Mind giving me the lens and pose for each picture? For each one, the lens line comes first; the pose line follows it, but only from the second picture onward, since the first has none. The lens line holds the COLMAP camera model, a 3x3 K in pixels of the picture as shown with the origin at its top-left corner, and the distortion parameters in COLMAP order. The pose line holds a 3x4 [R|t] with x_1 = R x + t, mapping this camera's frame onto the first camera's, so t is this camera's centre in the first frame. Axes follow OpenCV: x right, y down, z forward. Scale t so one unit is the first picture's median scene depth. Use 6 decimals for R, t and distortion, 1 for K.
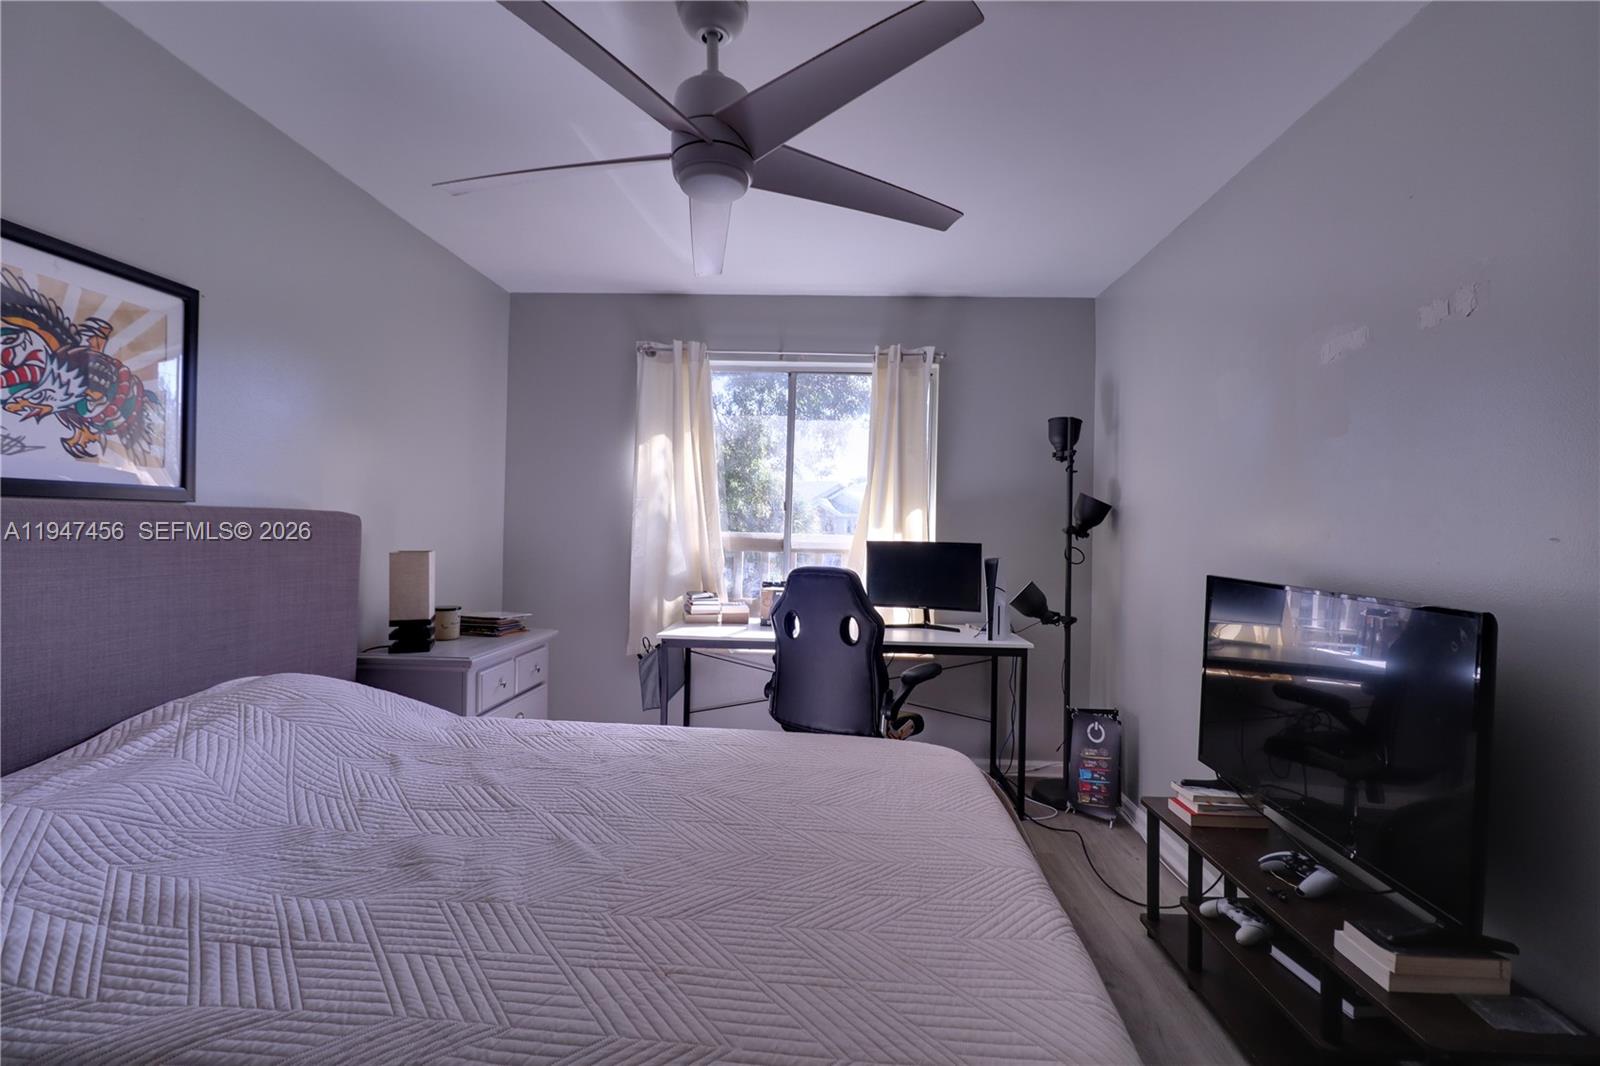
lens RADIAL K [[736.7, 0, 804.5], [0, 736.7, 525.4], [0, 0, 1]] dist [0.003587, -0.001133]
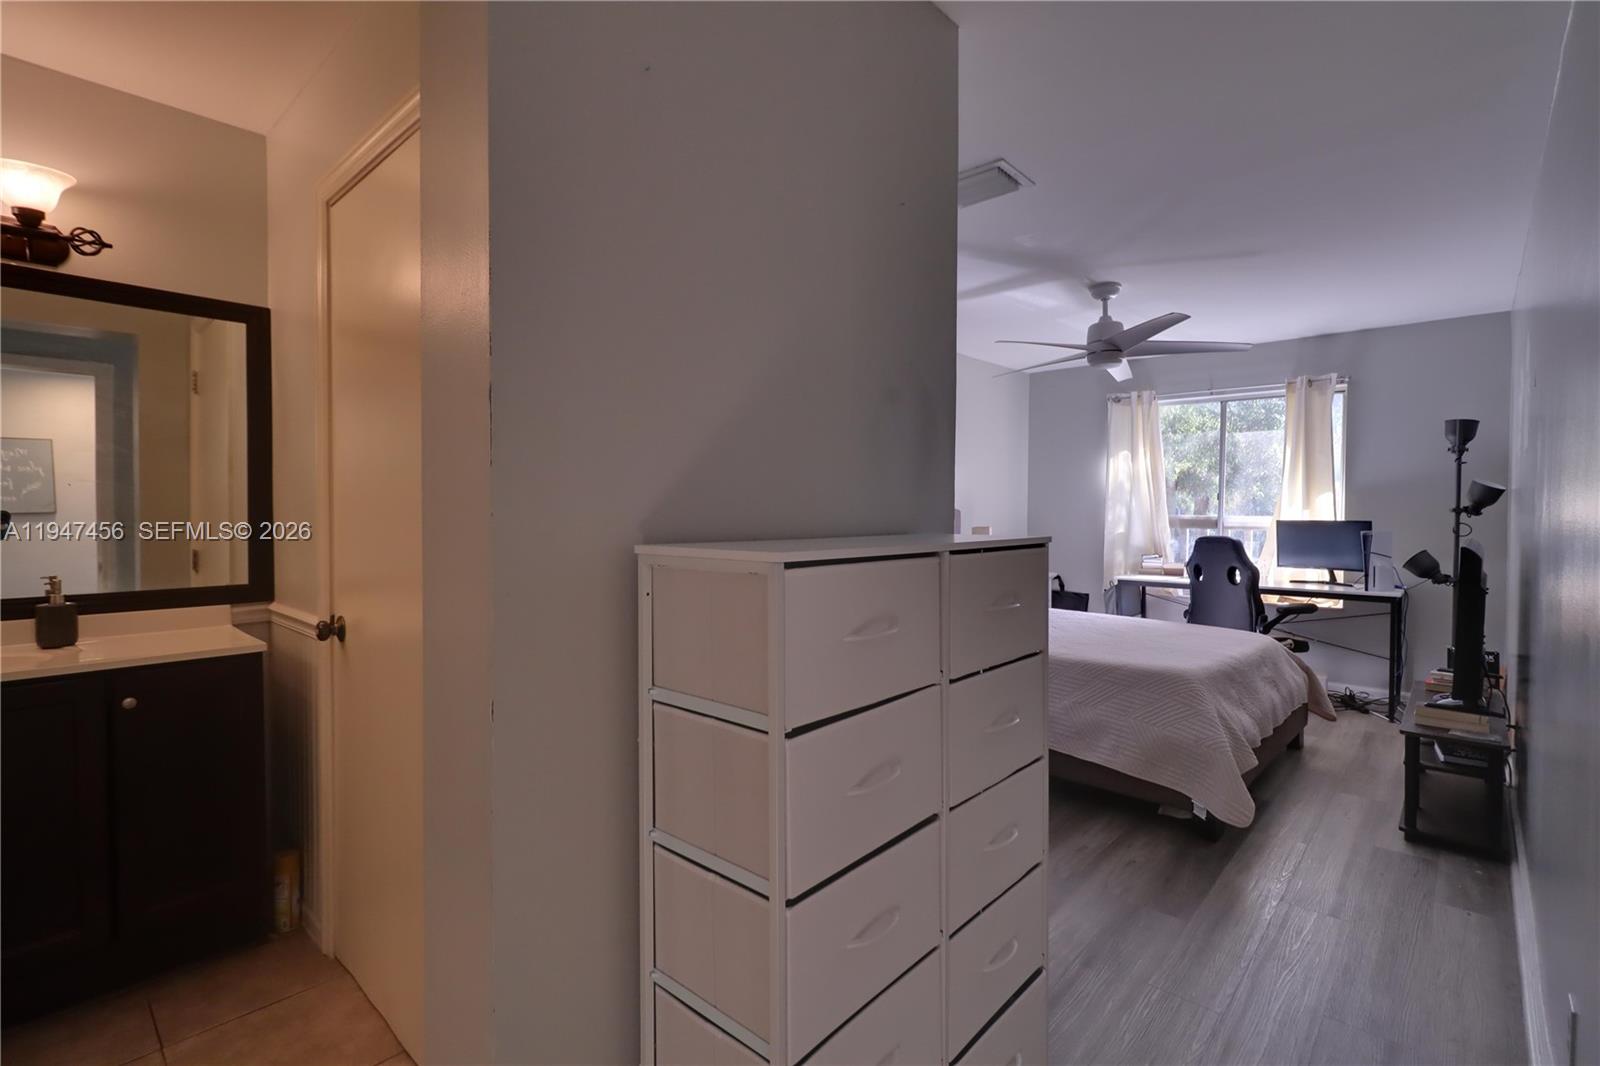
lens RADIAL K [[736.7, 0, 804.5], [0, 736.7, 525.4], [0, 0, 1]] dist [0.003587, -0.001133]
pose [[0.764941, -0.006087, -0.644072, 0.375880], [0.018348, 0.999755, 0.012342, -0.002875], [0.643839, -0.021258, 0.764865, -0.809995]]
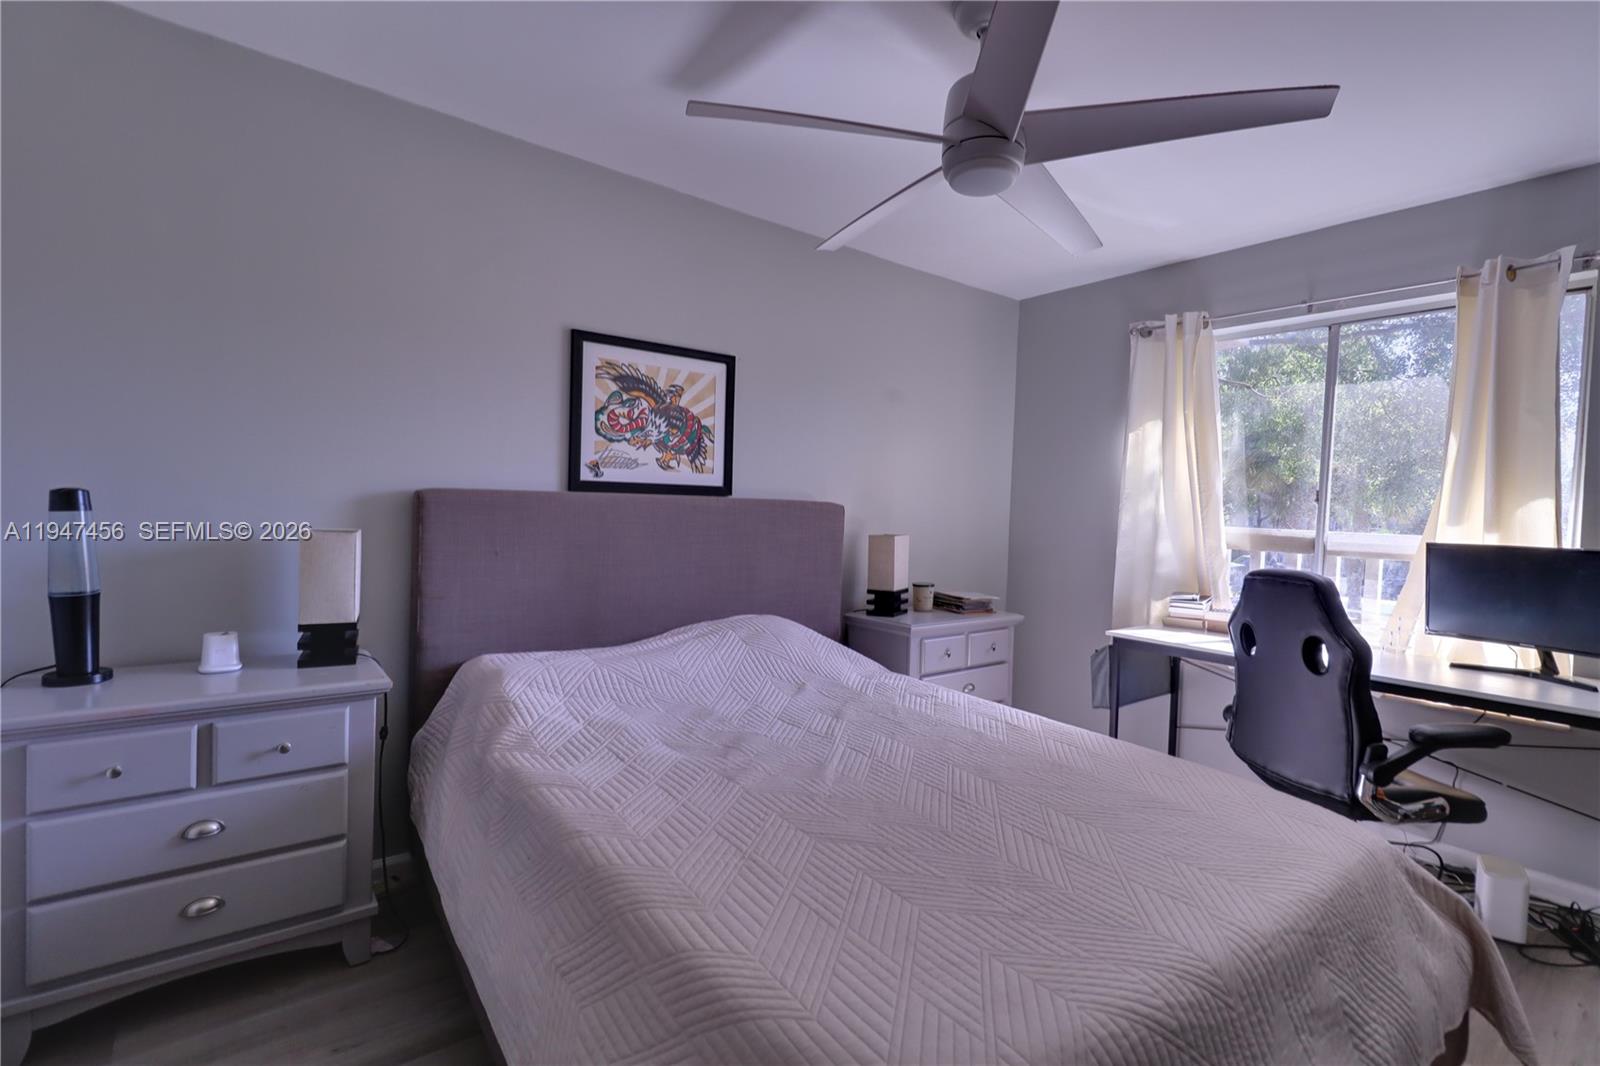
lens RADIAL K [[736.7, 0, 804.5], [0, 736.7, 525.4], [0, 0, 1]] dist [0.003587, -0.001133]
pose [[0.649219, 0.019547, -0.760350, 0.297013], [-0.016329, 0.999798, 0.011760, 0.006495], [0.760426, 0.004781, 0.649407, 0.088333]]
